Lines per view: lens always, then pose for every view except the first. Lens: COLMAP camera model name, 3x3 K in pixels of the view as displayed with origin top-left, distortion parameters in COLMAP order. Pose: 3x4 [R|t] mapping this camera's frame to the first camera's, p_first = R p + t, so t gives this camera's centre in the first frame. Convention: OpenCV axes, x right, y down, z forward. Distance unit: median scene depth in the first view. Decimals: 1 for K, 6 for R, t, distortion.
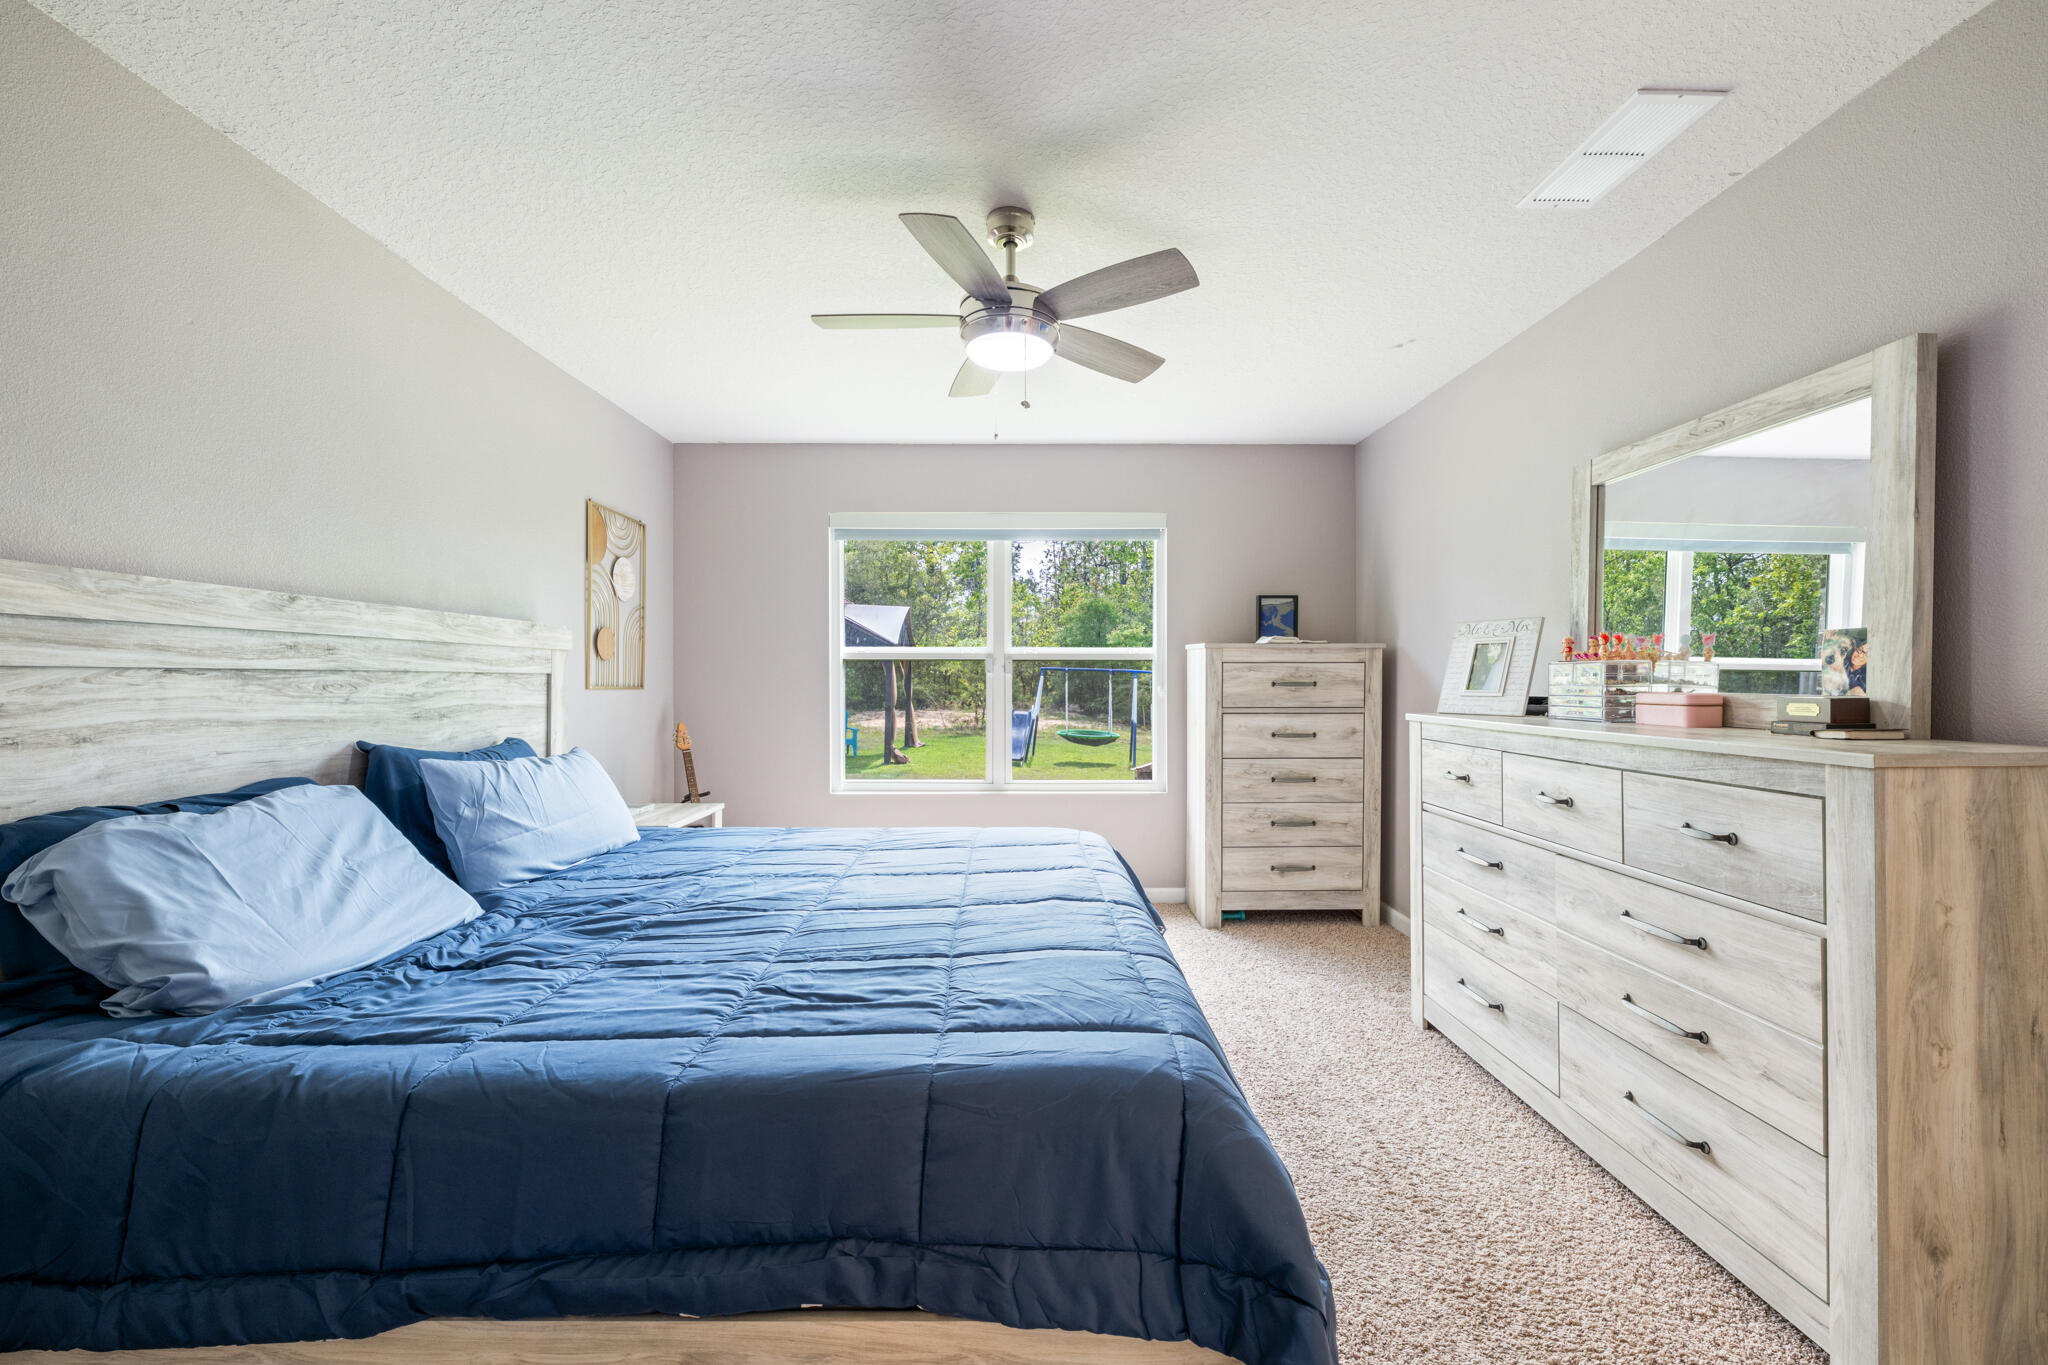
lens RADIAL K [[818.8, 0, 1024.7], [0, 818.8, 680.0], [0, 0, 1]] dist [-0.000679, 0.000142]
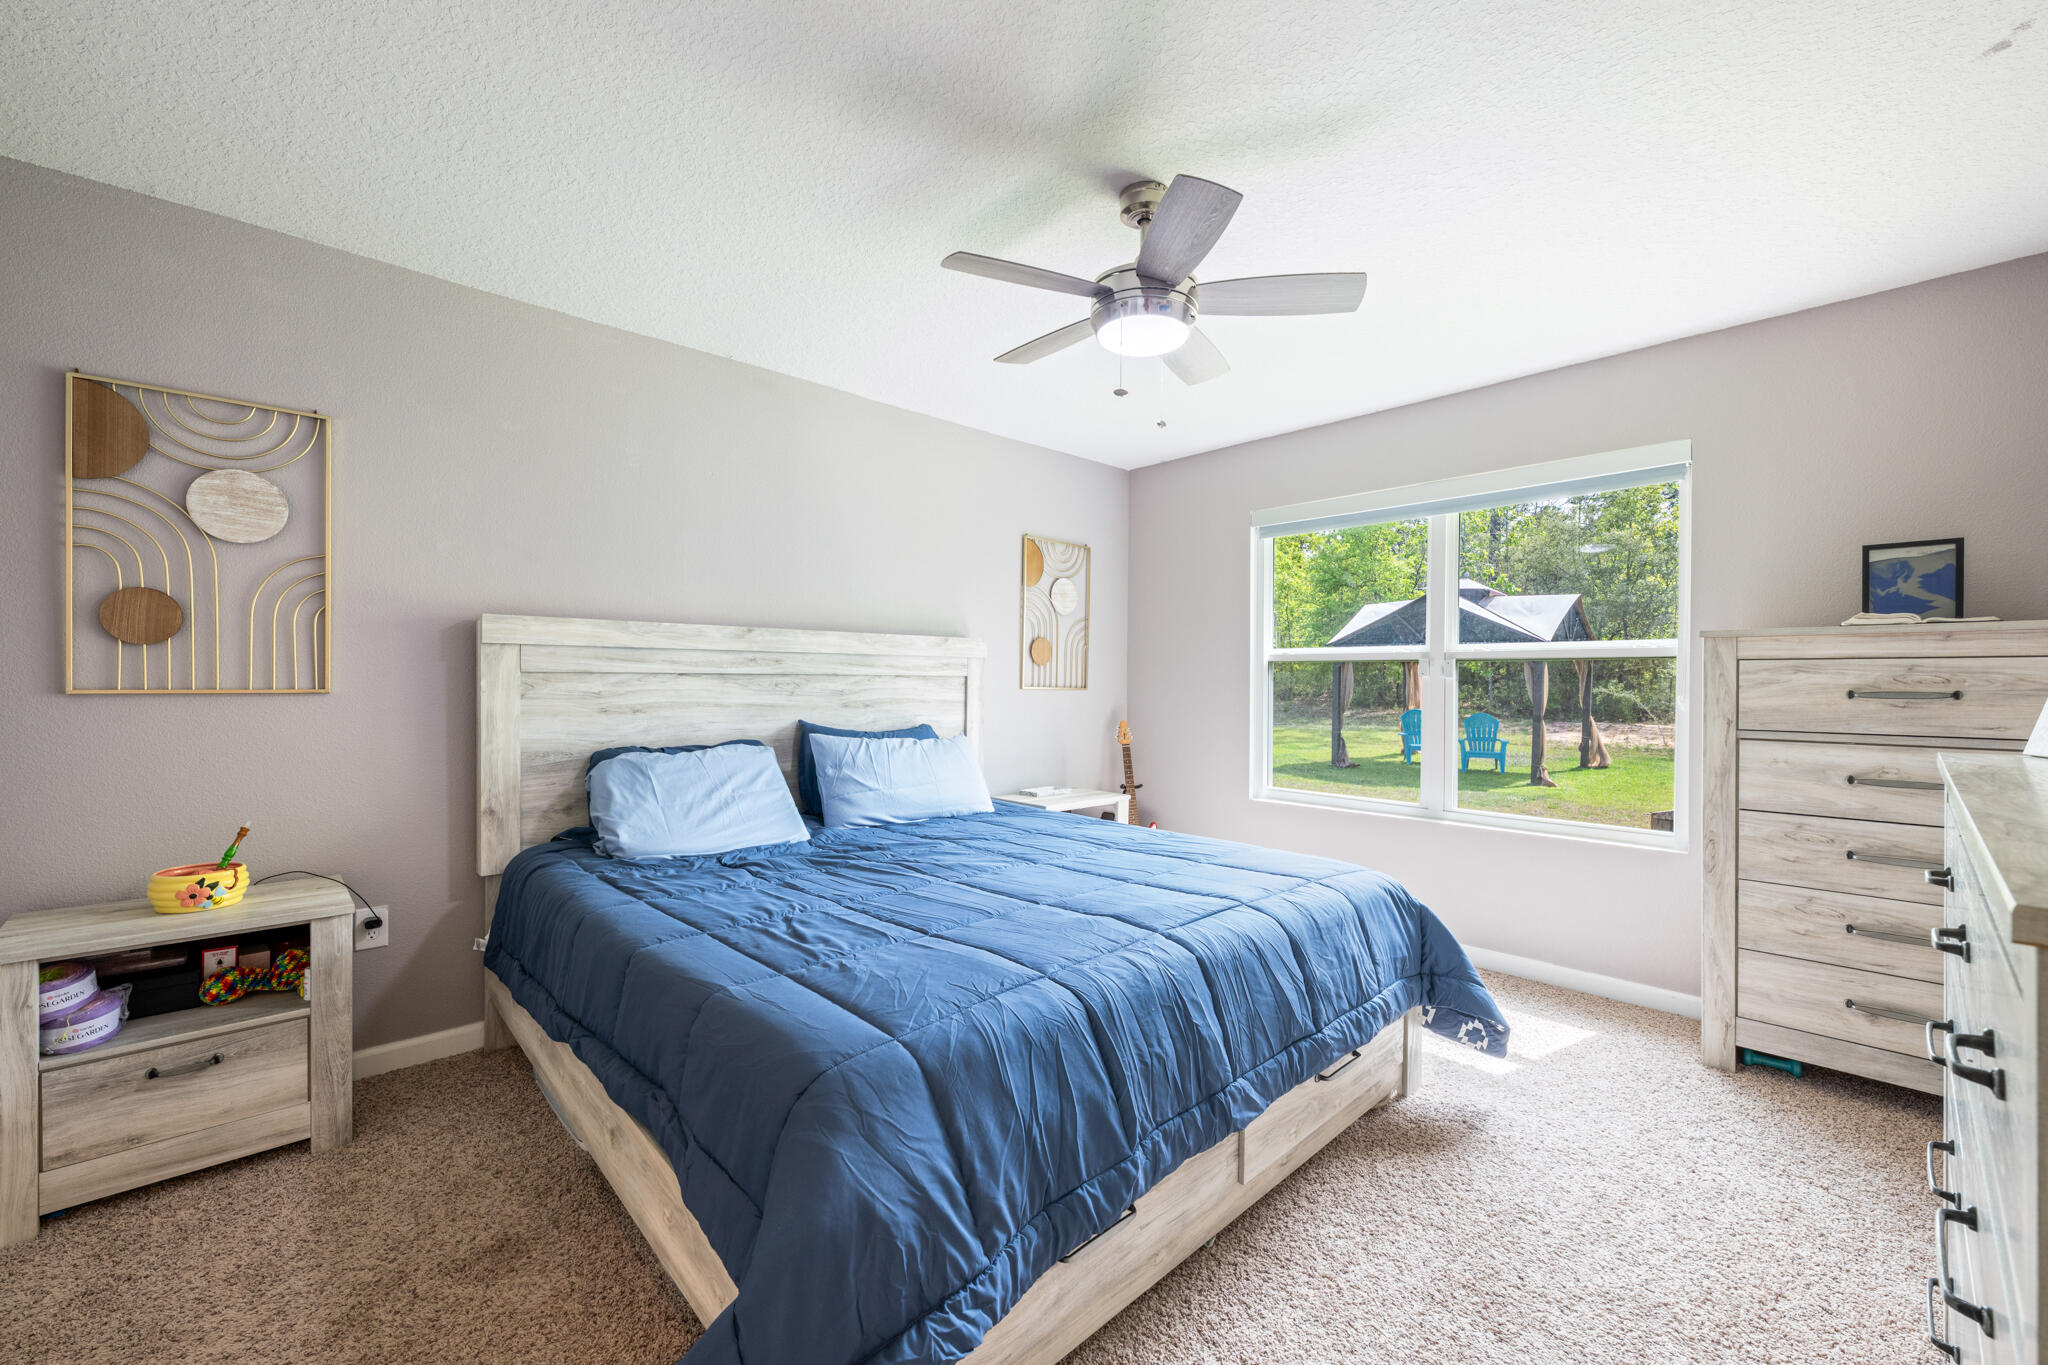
lens RADIAL K [[818.8, 0, 1006.0], [0, 818.8, 684.5], [0, 0, 1]] dist [-0.000679, 0.000142]
pose [[0.667118, 0.007892, -0.744910, 0.619933], [-0.006343, 0.999968, 0.004913, -0.002464], [0.744925, 0.001447, 0.667147, 0.270277]]
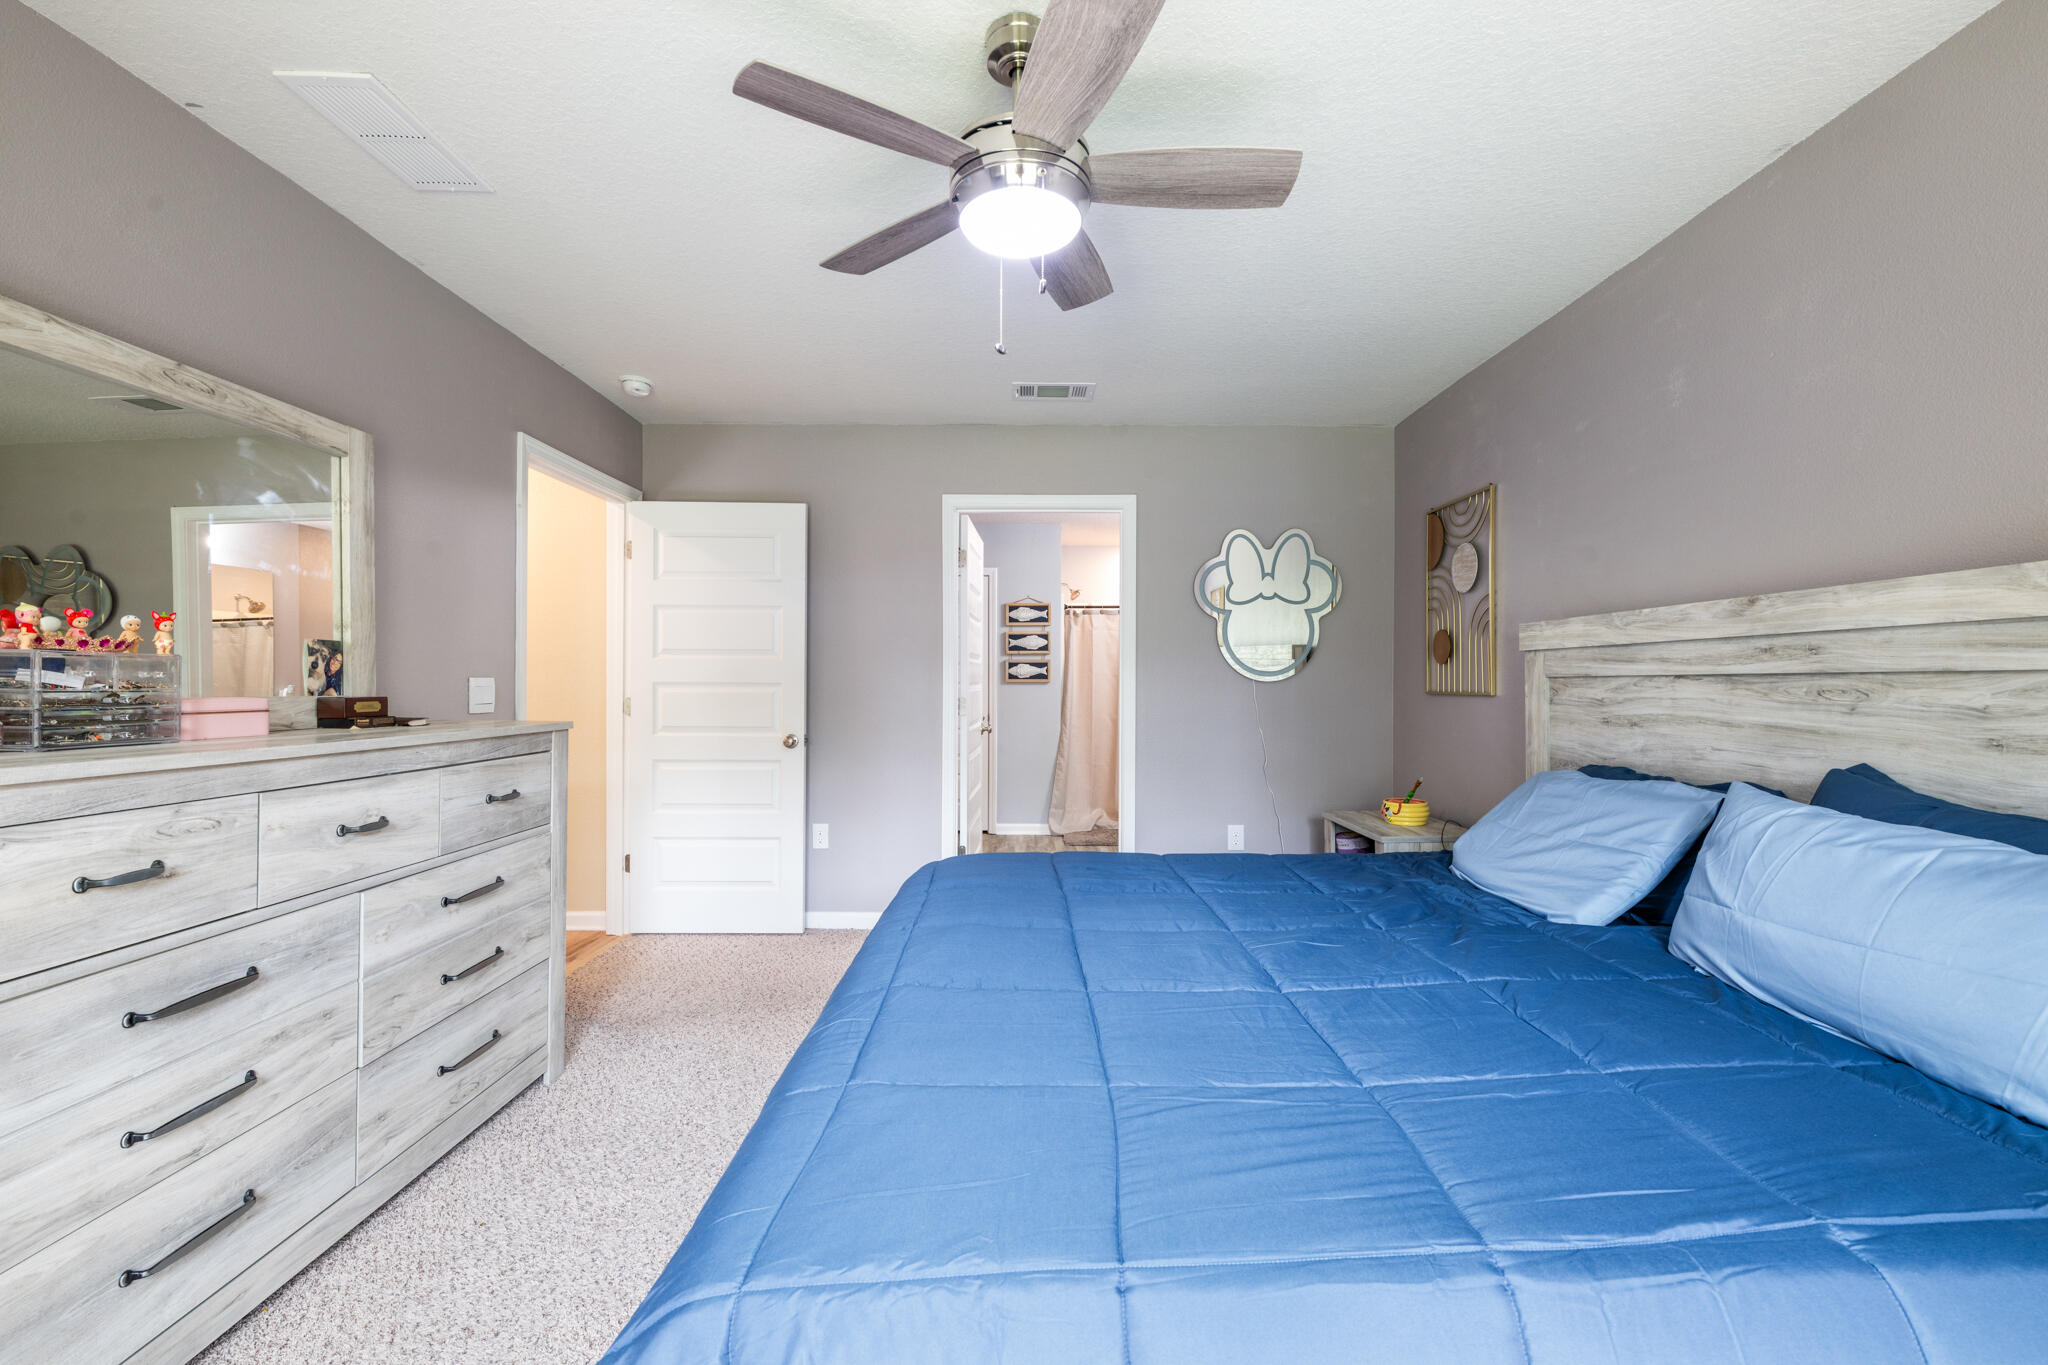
lens RADIAL K [[818.8, 0, 1056.6], [0, 818.8, 681.1], [0, 0, 1]] dist [-0.000679, 0.000142]
pose [[-0.999451, -0.001268, -0.033120, -0.027209], [-0.001170, 0.999995, -0.002988, -0.000009], [0.033124, -0.002948, -0.999447, 1.818182]]
